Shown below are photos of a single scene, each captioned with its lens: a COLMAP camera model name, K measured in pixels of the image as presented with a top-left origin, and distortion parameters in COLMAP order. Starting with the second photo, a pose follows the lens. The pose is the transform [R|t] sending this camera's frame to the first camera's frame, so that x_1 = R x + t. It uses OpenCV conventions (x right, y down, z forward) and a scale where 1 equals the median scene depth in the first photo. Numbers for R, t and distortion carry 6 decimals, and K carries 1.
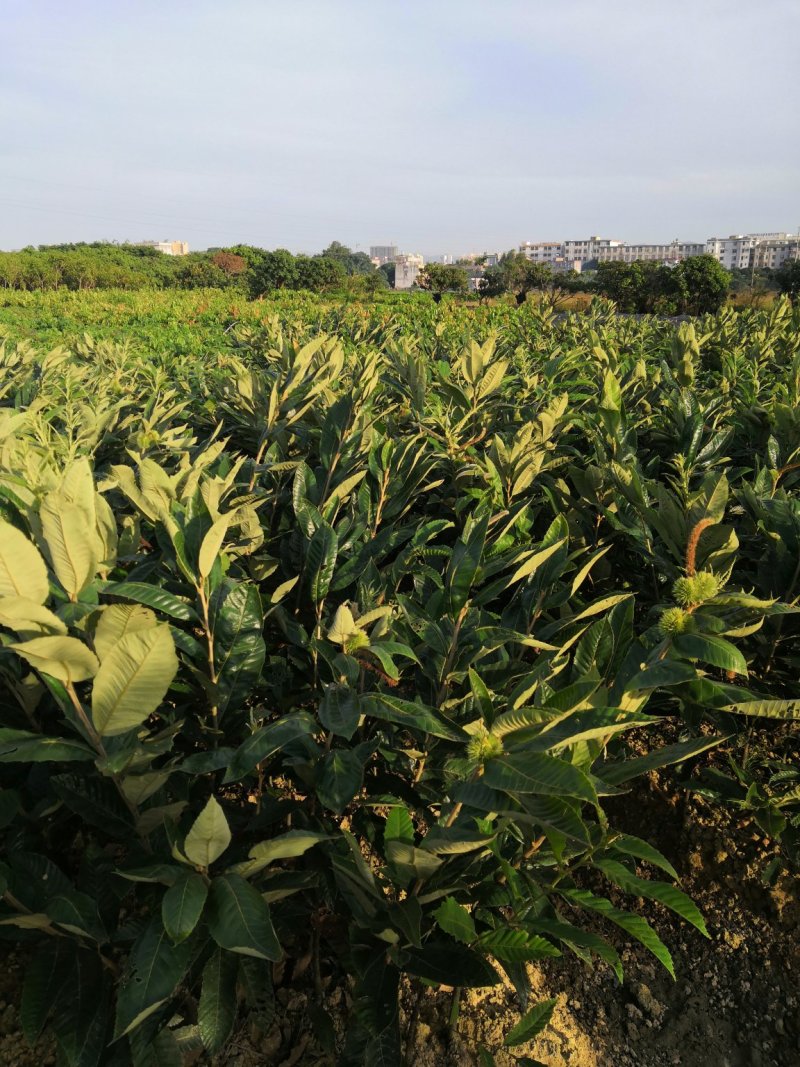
lens RADIAL K [[845.0, 0, 394.4], [0, 845.0, 532.9], [0, 0, 1]] dist [-0.003777, 0.004387]
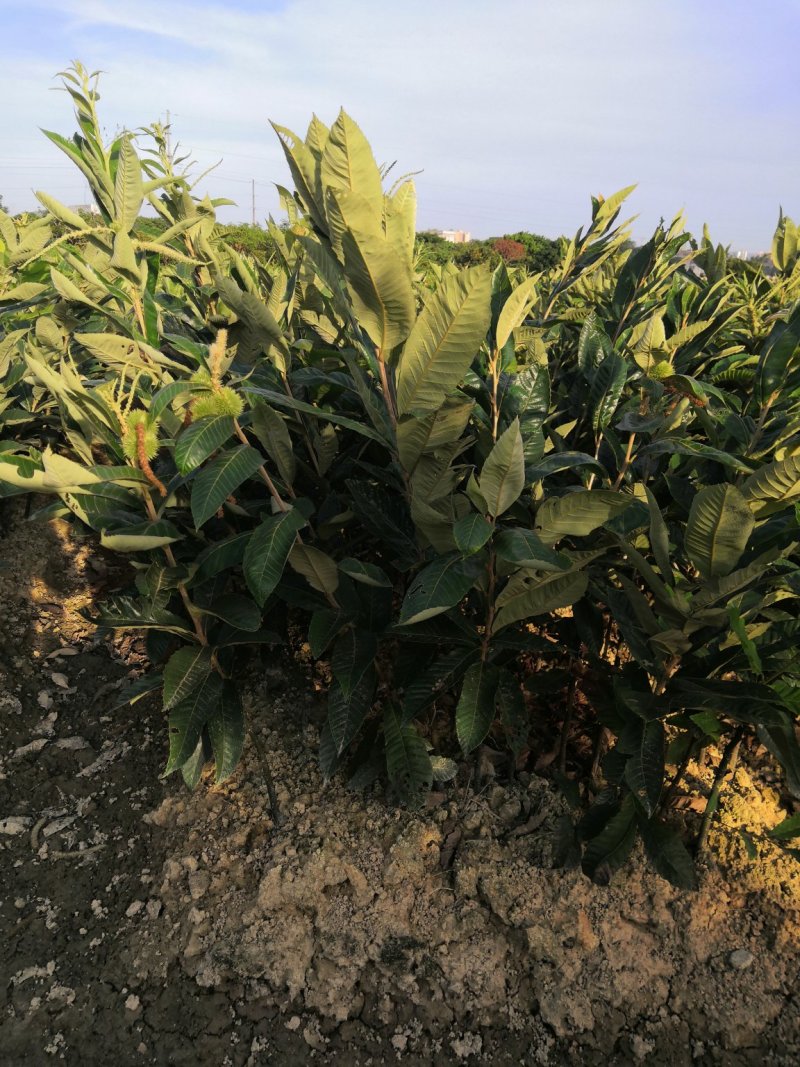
lens RADIAL K [[845.0, 0, 395.0], [0, 845.0, 533.3], [0, 0, 1]] dist [-0.003777, 0.004387]
pose [[0.952003, 0.120406, -0.281413, -0.025565], [-0.118619, 0.992663, 0.023442, 0.204932], [0.282171, 0.011064, 0.959300, -0.000002]]
